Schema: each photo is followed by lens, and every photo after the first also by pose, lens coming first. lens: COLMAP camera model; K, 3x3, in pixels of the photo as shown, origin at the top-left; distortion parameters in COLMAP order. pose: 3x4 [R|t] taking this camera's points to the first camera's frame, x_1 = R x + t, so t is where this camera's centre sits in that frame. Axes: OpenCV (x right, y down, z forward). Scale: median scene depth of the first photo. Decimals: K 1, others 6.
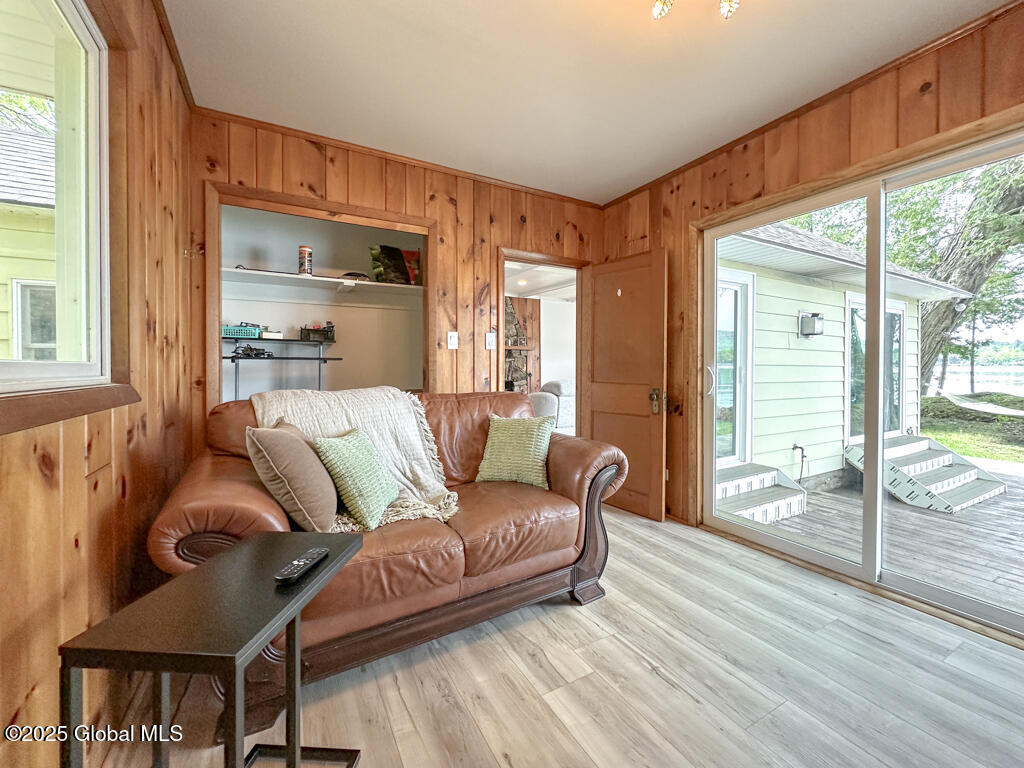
lens RADIAL K [[413.5, 0, 510.3], [0, 413.5, 370.1], [0, 0, 1]] dist [-0.001116, -0.000078]
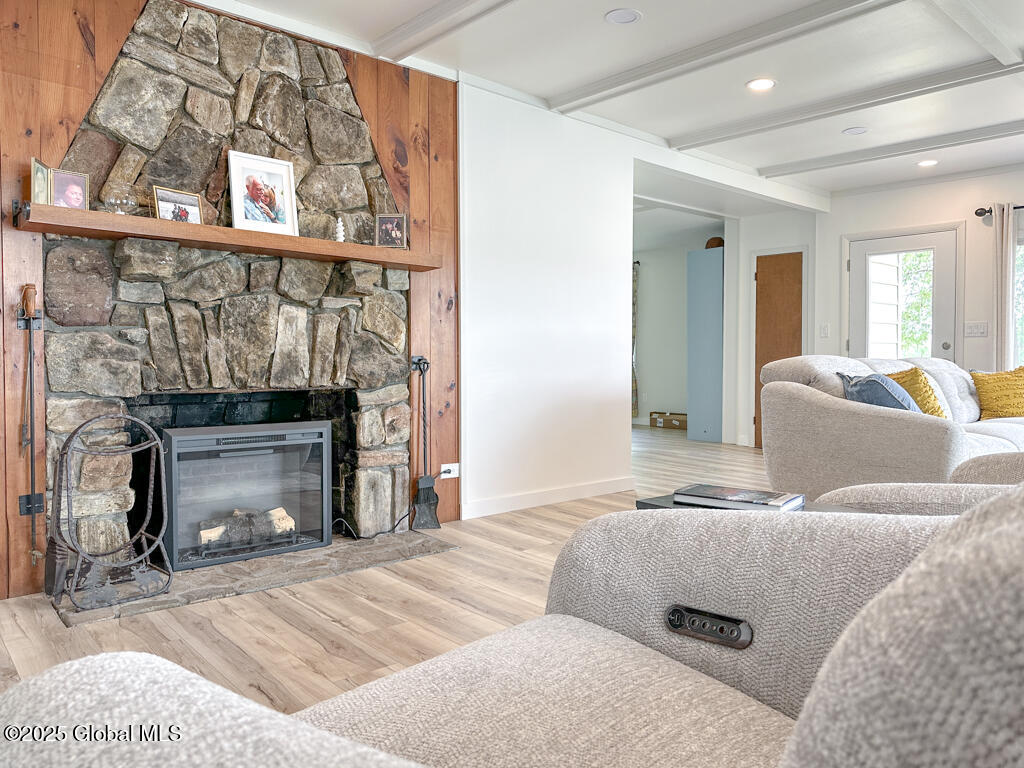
lens RADIAL K [[726.8, 0, 512.0], [0, 726.8, 384.0], [0, 0, 1]] dist [-0.005629, 0.003932]
pose [[0.975577, -0.006887, 0.219551, 0.002513], [0.002686, 0.999808, 0.019429, 0.015040], [-0.219642, -0.018365, 0.975408, 0.541922]]
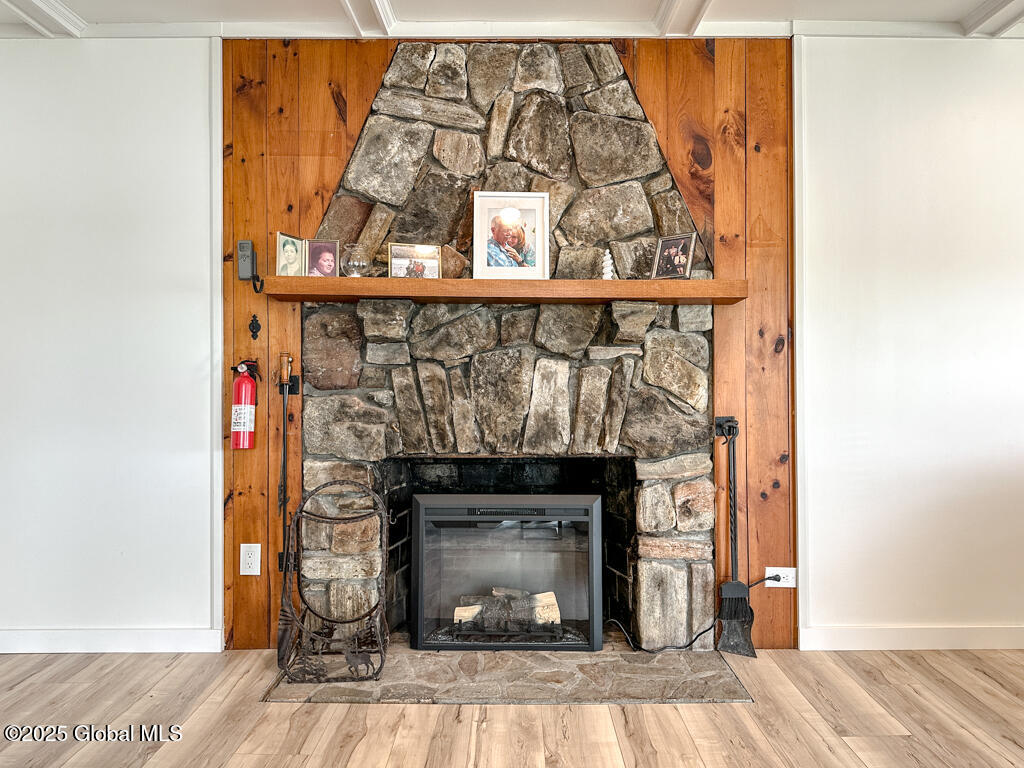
lens RADIAL K [[710.6, 0, 536.9], [0, 710.6, 383.4], [0, 0, 1]] dist [0.140620, -0.204122]
pose [[0.885450, -0.001238, -0.464732, 0.125859], [-0.004785, 0.999919, -0.011780, -0.005605], [0.464709, 0.012655, 0.885373, 0.661316]]
